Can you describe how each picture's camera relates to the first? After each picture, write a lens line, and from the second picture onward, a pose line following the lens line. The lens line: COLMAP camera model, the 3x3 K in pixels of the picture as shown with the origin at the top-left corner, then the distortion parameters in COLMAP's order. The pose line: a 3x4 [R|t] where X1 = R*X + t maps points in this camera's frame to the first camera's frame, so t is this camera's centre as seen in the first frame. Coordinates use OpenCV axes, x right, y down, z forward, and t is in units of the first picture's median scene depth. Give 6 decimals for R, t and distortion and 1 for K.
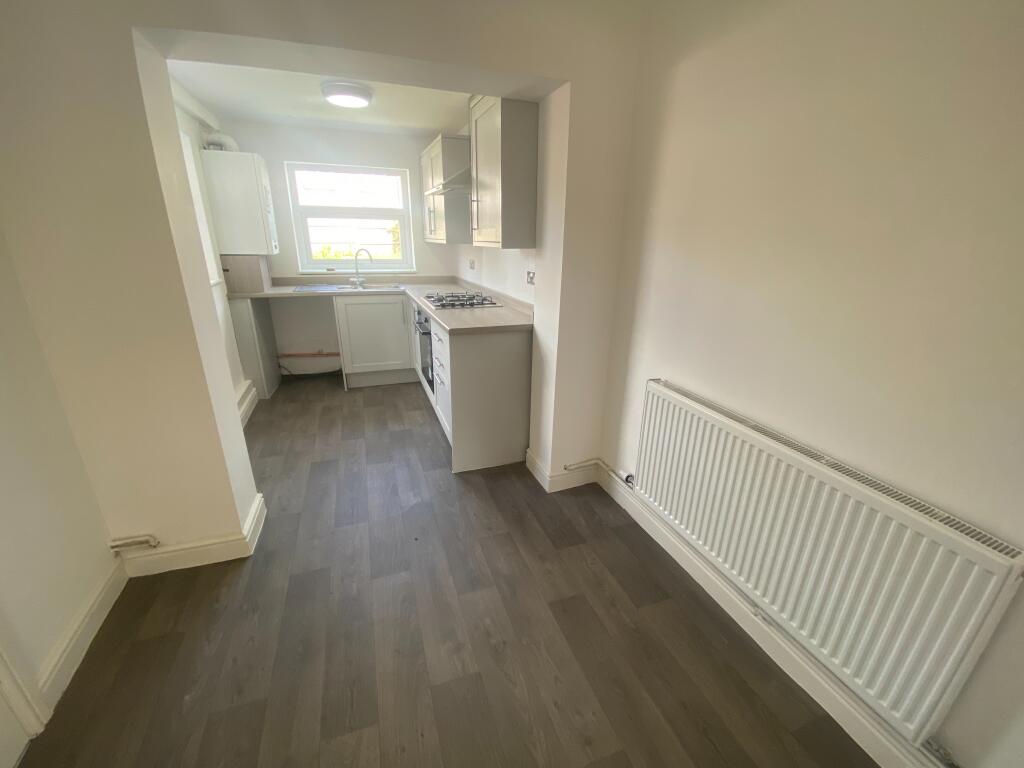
lens RADIAL K [[418.1, 0, 516.9], [0, 418.1, 385.4], [0, 0, 1]] dist [-0.015205, -0.001021]
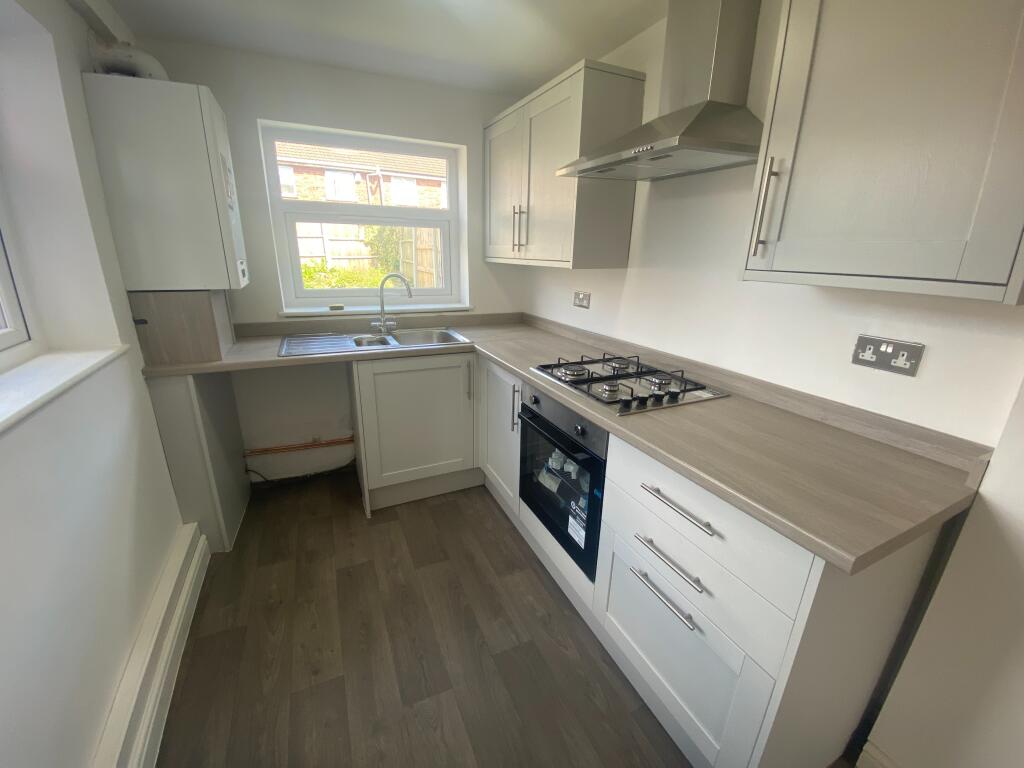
lens RADIAL K [[418.1, 0, 509.6], [0, 418.1, 384.0], [0, 0, 1]] dist [-0.015205, -0.001021]
pose [[0.997298, -0.018692, 0.071051, -0.266426], [0.020821, 0.999353, -0.029341, -0.159582], [-0.070457, 0.030741, 0.997041, 0.426472]]
